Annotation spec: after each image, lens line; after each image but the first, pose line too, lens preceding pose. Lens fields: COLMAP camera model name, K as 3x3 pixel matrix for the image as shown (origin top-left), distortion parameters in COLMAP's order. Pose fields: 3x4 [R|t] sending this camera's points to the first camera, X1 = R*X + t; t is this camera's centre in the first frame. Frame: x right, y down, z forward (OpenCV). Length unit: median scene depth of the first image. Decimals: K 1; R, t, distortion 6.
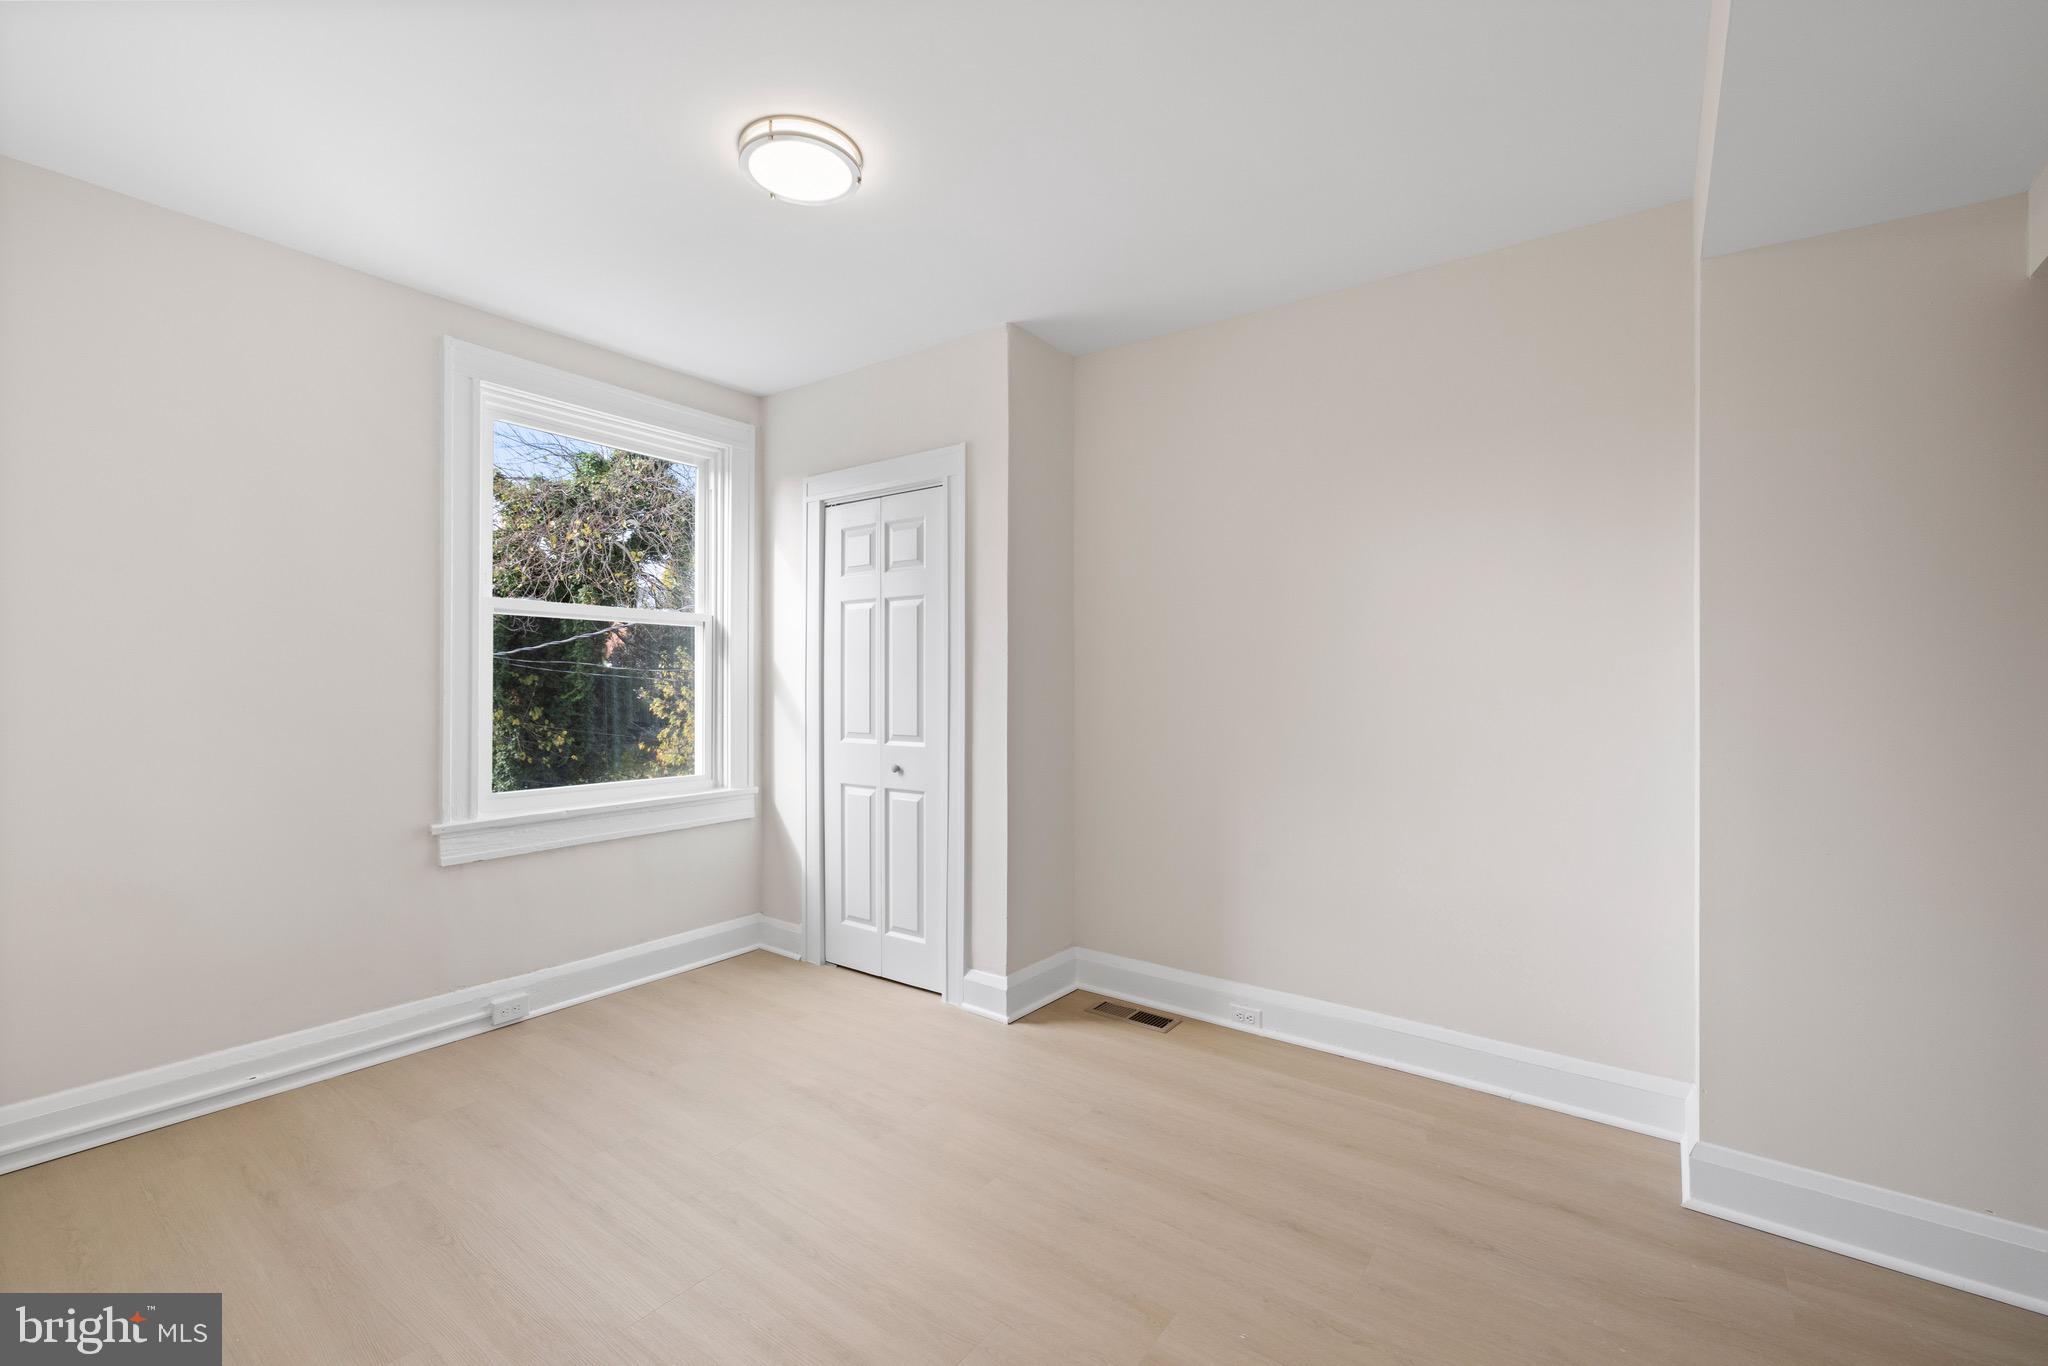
lens RADIAL K [[881.4, 0, 1008.0], [0, 881.4, 682.1], [0, 0, 1]] dist [0.018900, 0.000218]
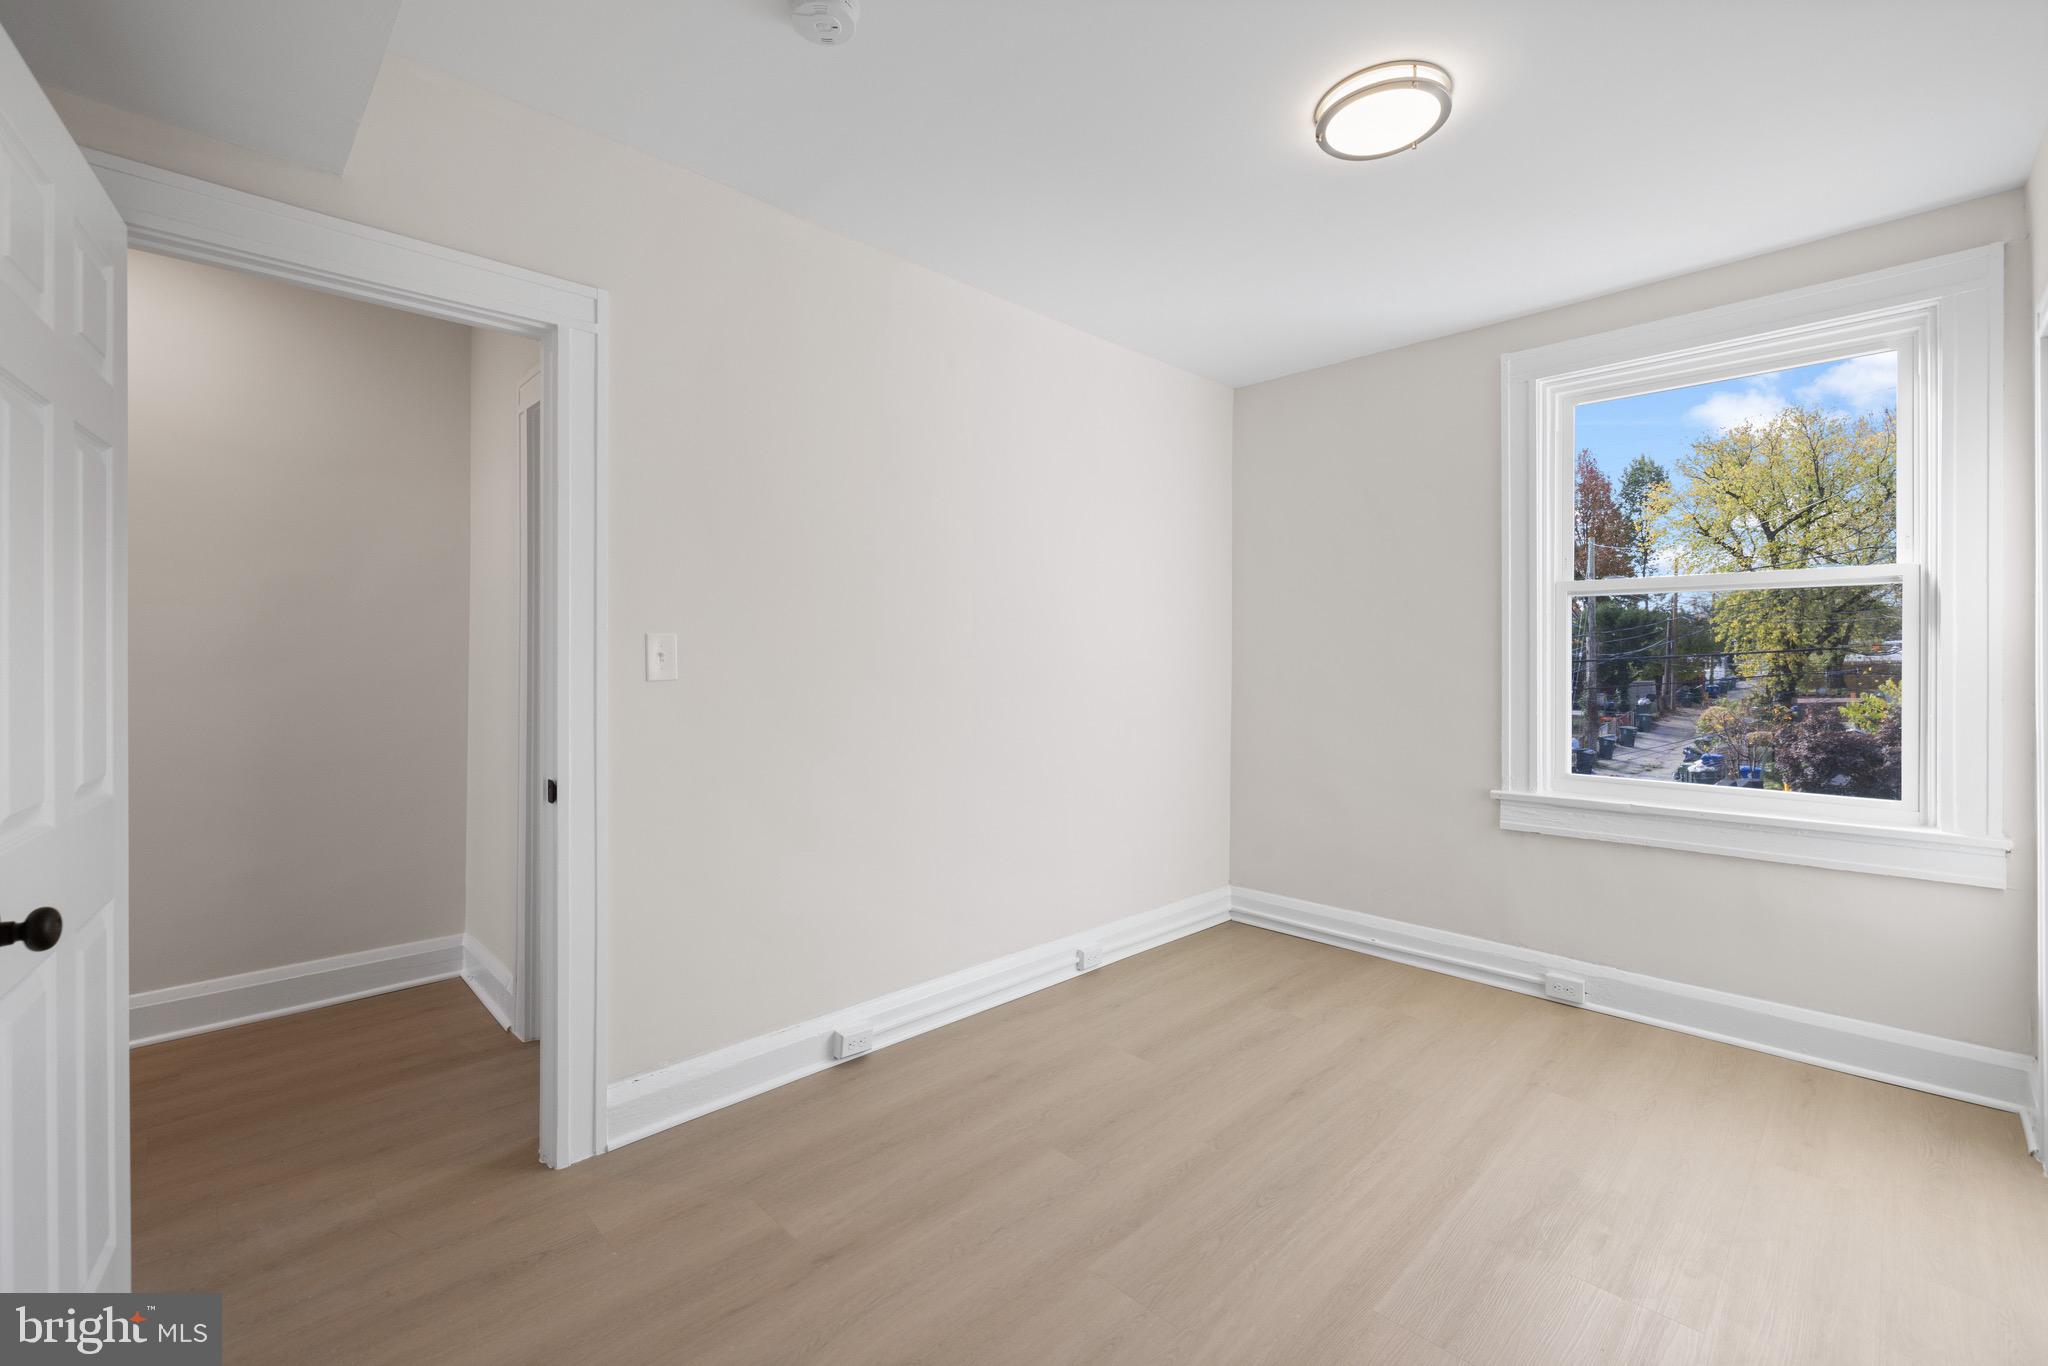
lens RADIAL K [[891.4, 0, 1020.2], [0, 891.4, 668.5], [0, 0, 1]] dist [0.000654, 0.000055]
pose [[-0.157457, 0.000055, -0.987526, 0.535030], [-0.008577, 0.999962, 0.001423, 0.008881], [0.987489, 0.008694, -0.157451, 0.545260]]
